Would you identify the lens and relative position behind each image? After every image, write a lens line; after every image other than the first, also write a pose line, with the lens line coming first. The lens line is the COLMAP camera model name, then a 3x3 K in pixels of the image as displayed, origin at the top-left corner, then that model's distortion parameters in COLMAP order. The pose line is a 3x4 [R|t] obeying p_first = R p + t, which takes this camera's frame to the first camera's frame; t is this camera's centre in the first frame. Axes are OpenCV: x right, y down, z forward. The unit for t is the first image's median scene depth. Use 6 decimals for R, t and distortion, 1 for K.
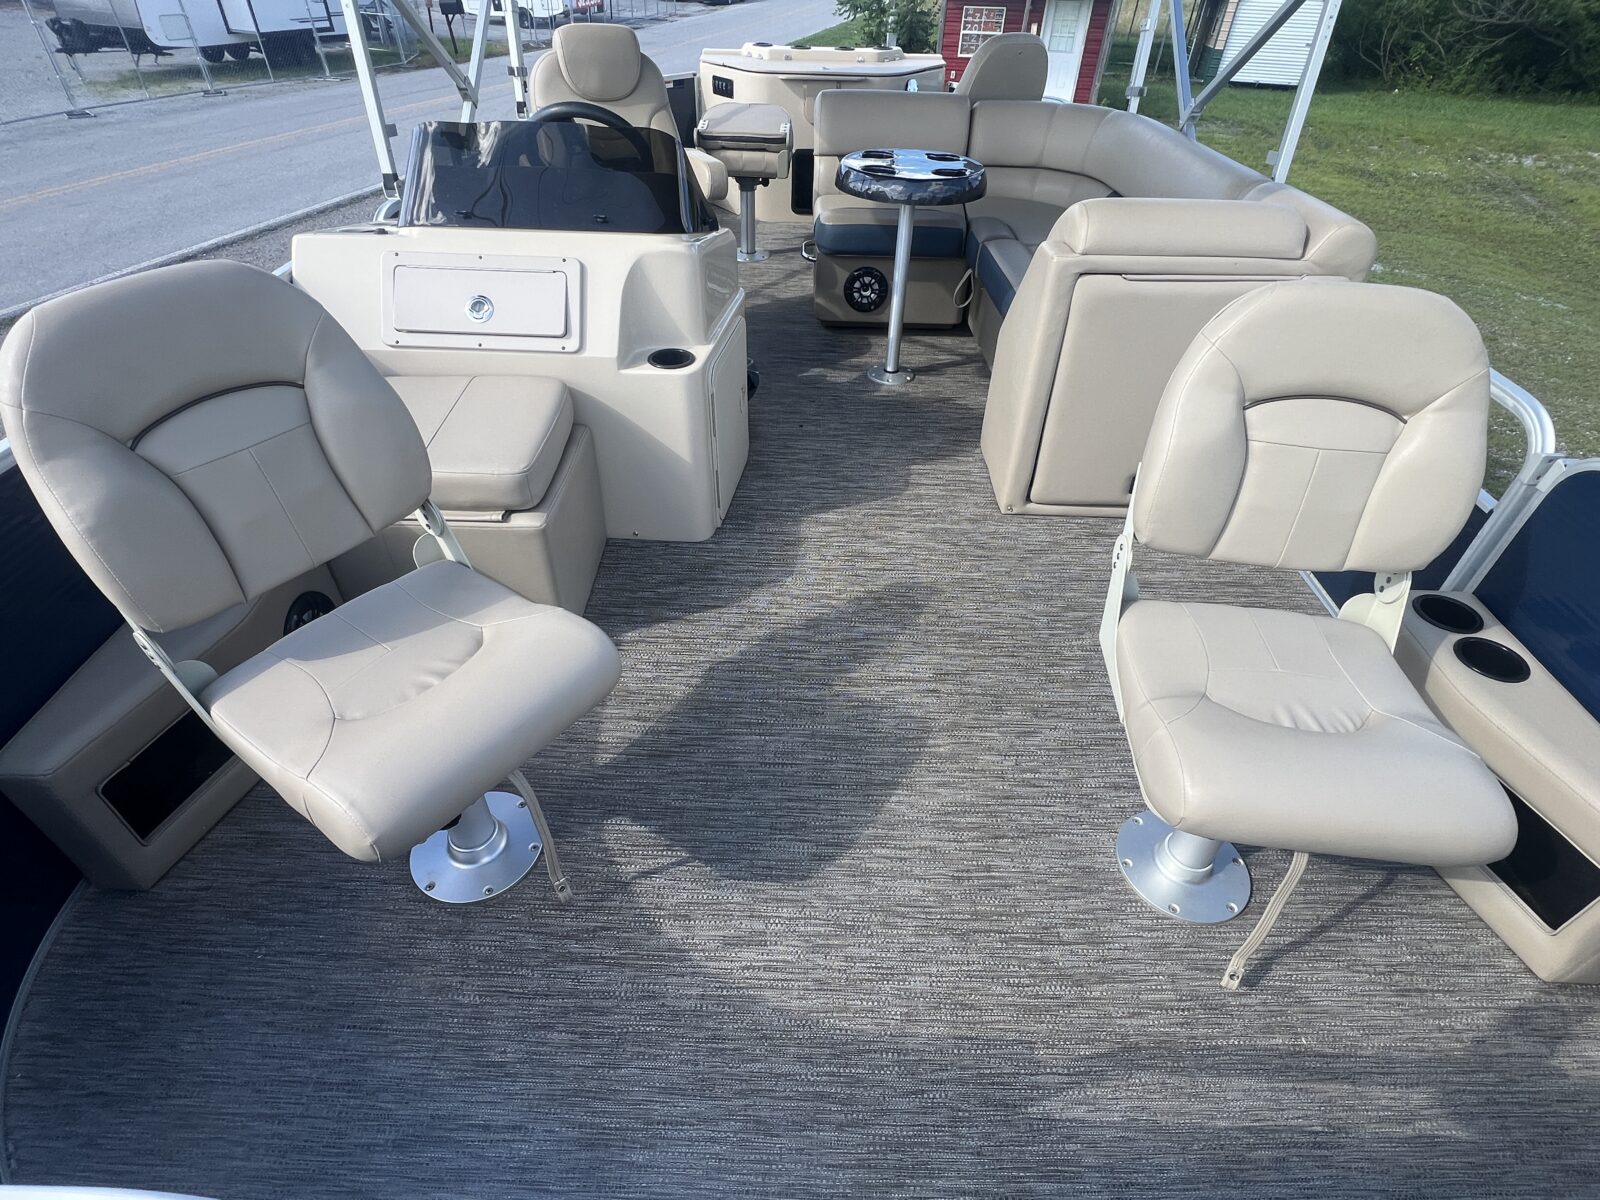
lens RADIAL K [[790.9, 0, 791.6], [0, 790.9, 603.1], [0, 0, 1]] dist [0.004324, -0.001128]
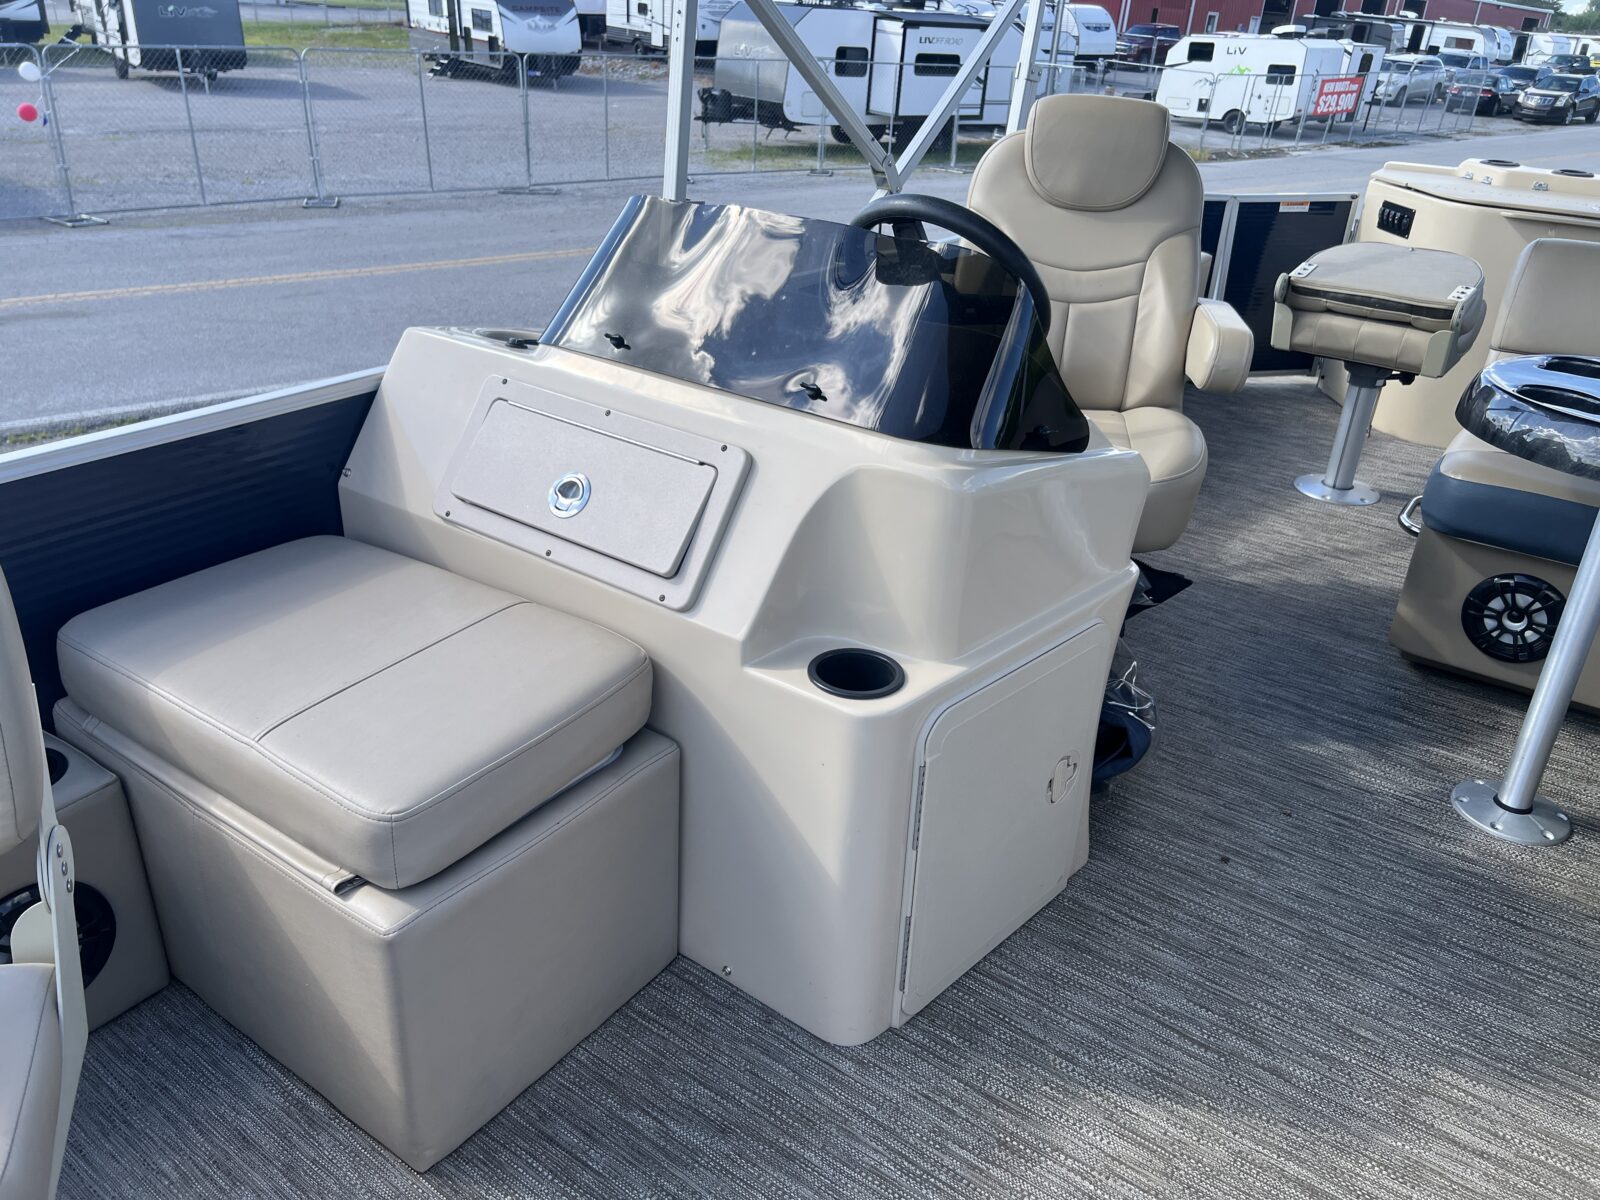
lens RADIAL K [[1206.7, 0, 790.7], [0, 1206.7, 599.5], [0, 0, 1]] dist [0.040851, -0.039195]
pose [[0.822588, 0.264118, -0.503578, 0.098879], [-0.384999, 0.910415, -0.151395, -0.129993], [0.418479, 0.318413, 0.850581, 0.202936]]
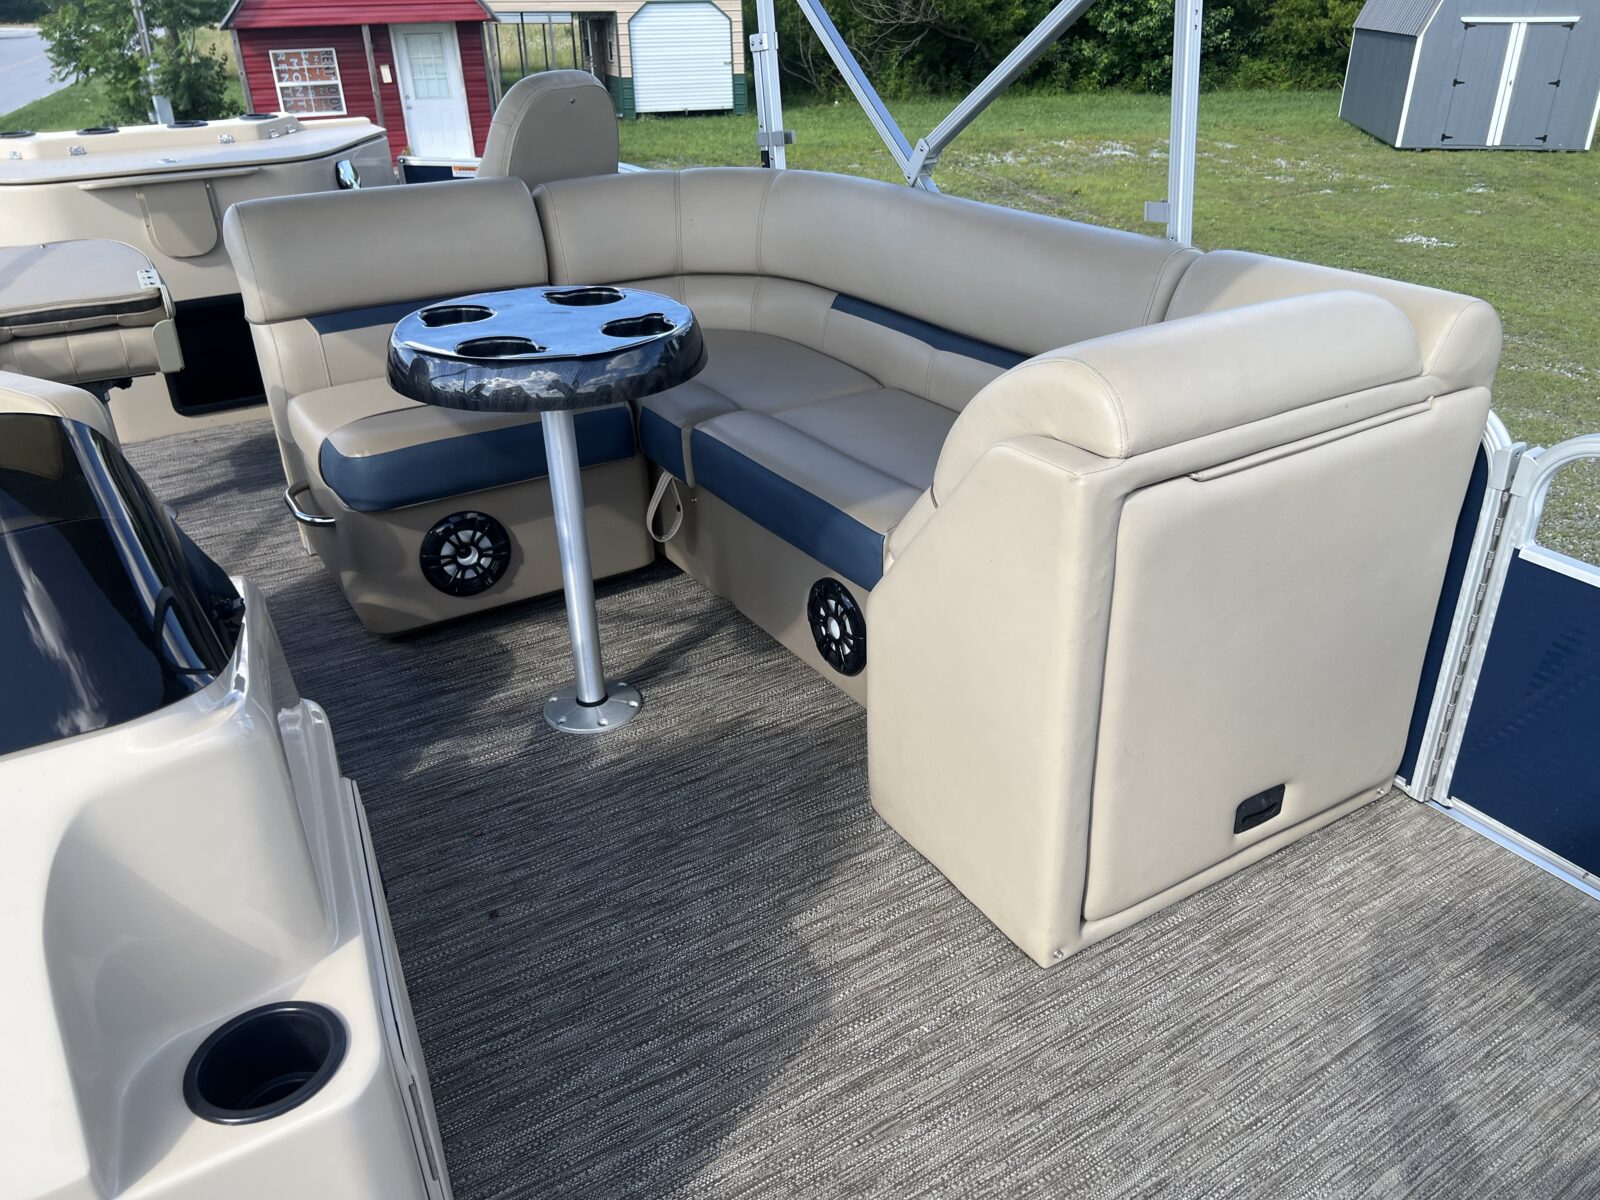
lens RADIAL K [[1206.7, 0, 811.2], [0, 1206.7, 611.2], [0, 0, 1]] dist [0.040851, -0.039195]
pose [[0.838506, -0.289121, 0.461863, -0.081158], [0.378201, 0.919004, -0.111333, -0.194939], [-0.392265, 0.268030, 0.879936, 0.262009]]
